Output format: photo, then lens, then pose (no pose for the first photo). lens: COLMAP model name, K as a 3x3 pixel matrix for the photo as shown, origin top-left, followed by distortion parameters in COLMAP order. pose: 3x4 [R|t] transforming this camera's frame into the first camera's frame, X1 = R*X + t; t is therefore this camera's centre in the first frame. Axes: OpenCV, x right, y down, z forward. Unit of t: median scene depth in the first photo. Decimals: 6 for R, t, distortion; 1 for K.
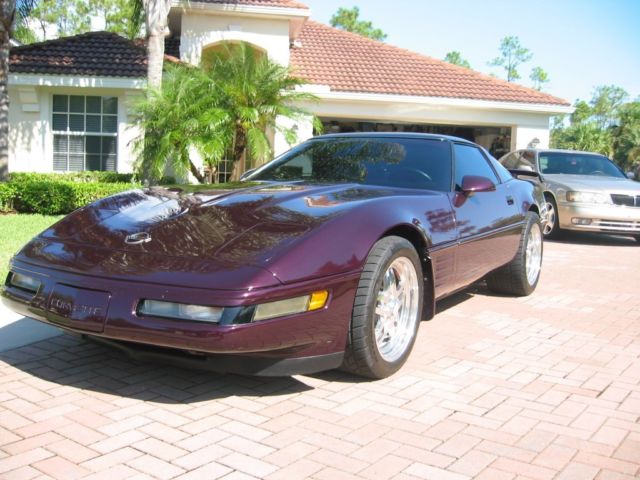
lens RADIAL K [[674.1, 0, 320.0], [0, 674.1, 240.0], [0, 0, 1]] dist [-0.134407, 0.102492]
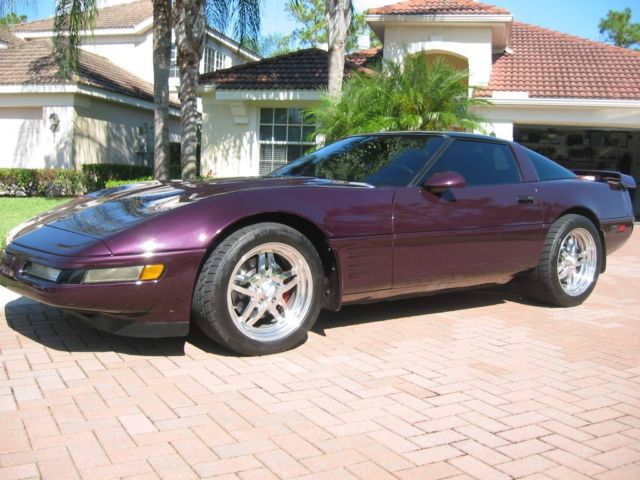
lens RADIAL K [[674.1, 0, 320.0], [0, 674.1, 240.0], [0, 0, 1]] dist [-0.134407, 0.102492]
pose [[0.917080, 0.039258, -0.396765, 0.140018], [-0.046877, 0.998855, -0.009518, 0.006471], [0.395937, 0.027328, 0.917871, 0.013347]]
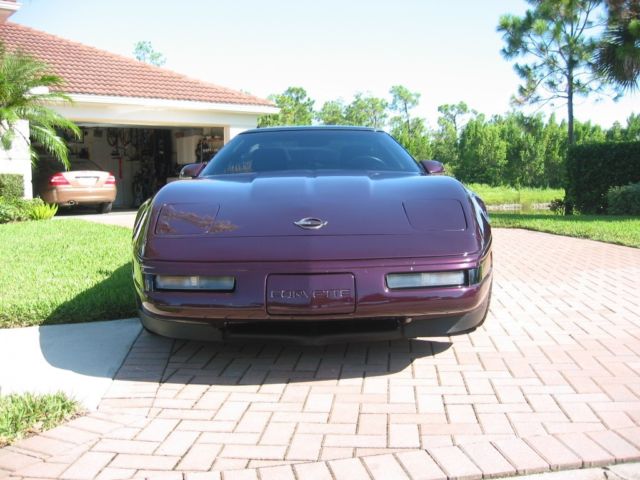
lens RADIAL K [[674.1, 0, 320.0], [0, 674.1, 240.0], [0, 0, 1]] dist [-0.134407, 0.102492]
pose [[0.853439, -0.088993, 0.513539, -0.170418], [0.092334, 0.995545, 0.019074, 0.000582], [-0.512948, 0.031138, 0.857854, 0.026641]]
